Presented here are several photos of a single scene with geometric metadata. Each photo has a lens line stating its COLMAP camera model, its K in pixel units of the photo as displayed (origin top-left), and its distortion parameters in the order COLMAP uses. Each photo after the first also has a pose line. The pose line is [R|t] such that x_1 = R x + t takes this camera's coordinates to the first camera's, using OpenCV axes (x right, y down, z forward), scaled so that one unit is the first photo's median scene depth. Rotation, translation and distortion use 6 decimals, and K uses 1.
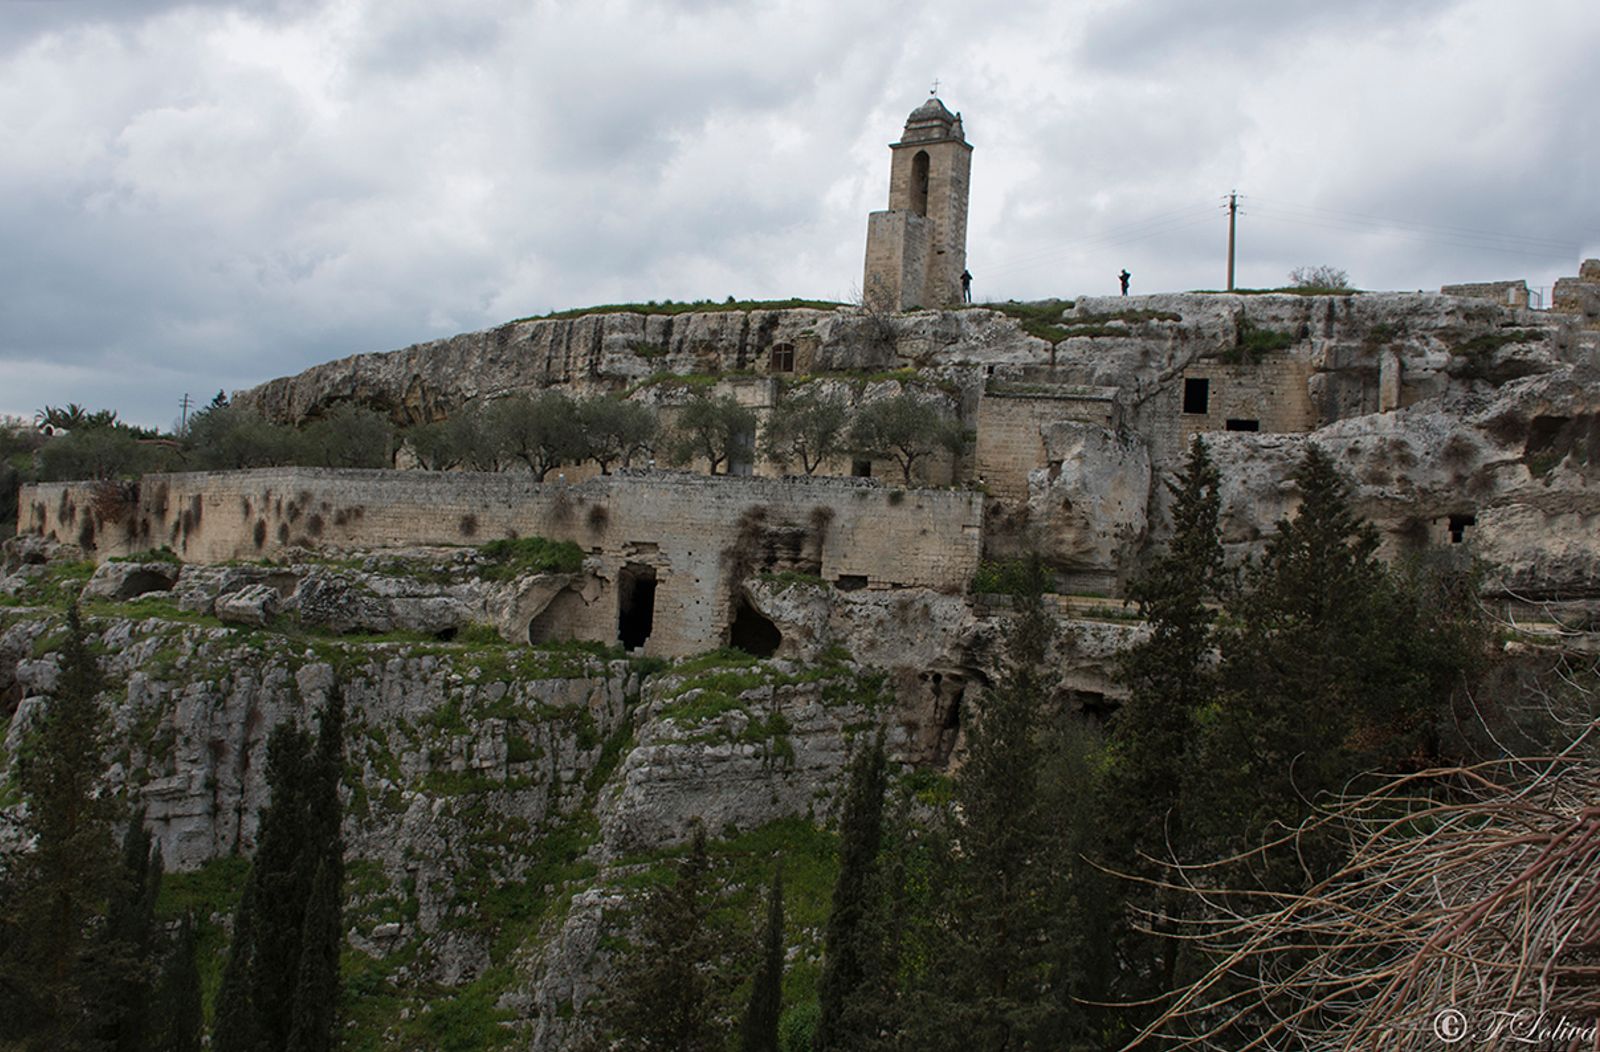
lens RADIAL K [[1462.2, 0, 800.0], [0, 1462.2, 526.0], [0, 0, 1]] dist [-0.150244, 0.107820]
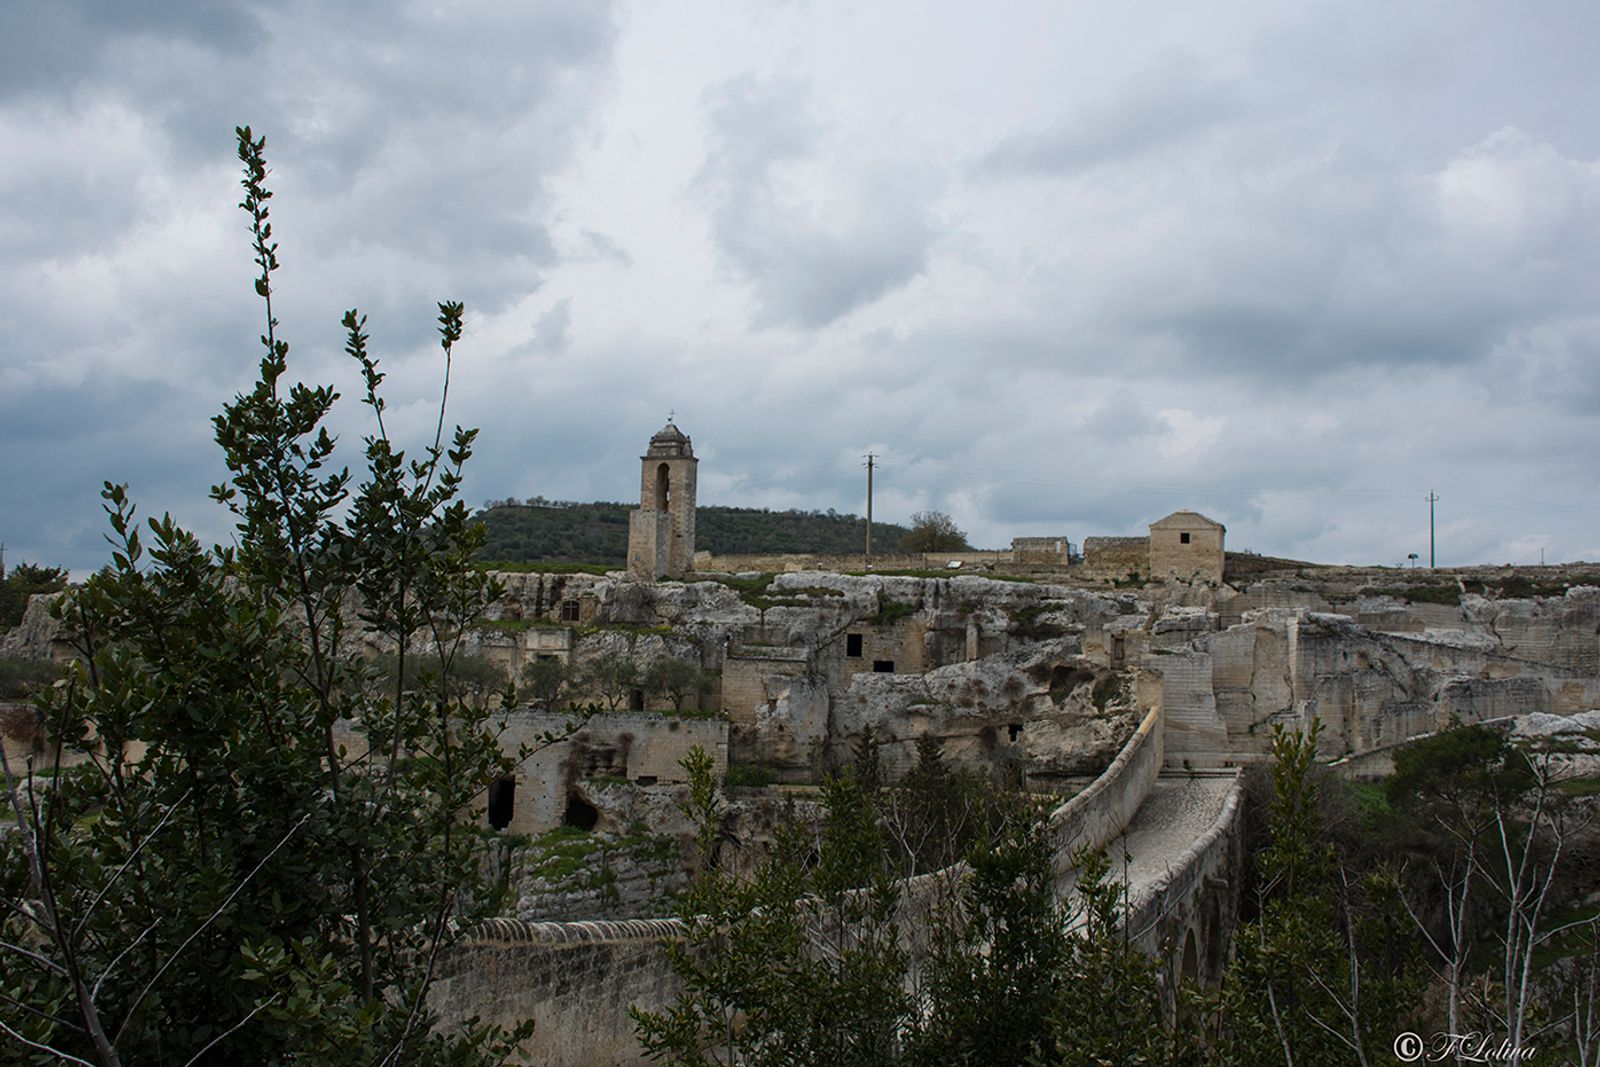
lens RADIAL K [[1501.2, 0, 793.9], [0, 1501.2, 534.7], [0, 0, 1]] dist [-0.062265, 0.003237]
pose [[0.969502, -0.012408, 0.244767, -0.184862], [0.025310, 0.998447, -0.049636, -0.129473], [-0.243771, 0.054317, 0.968311, -0.561631]]
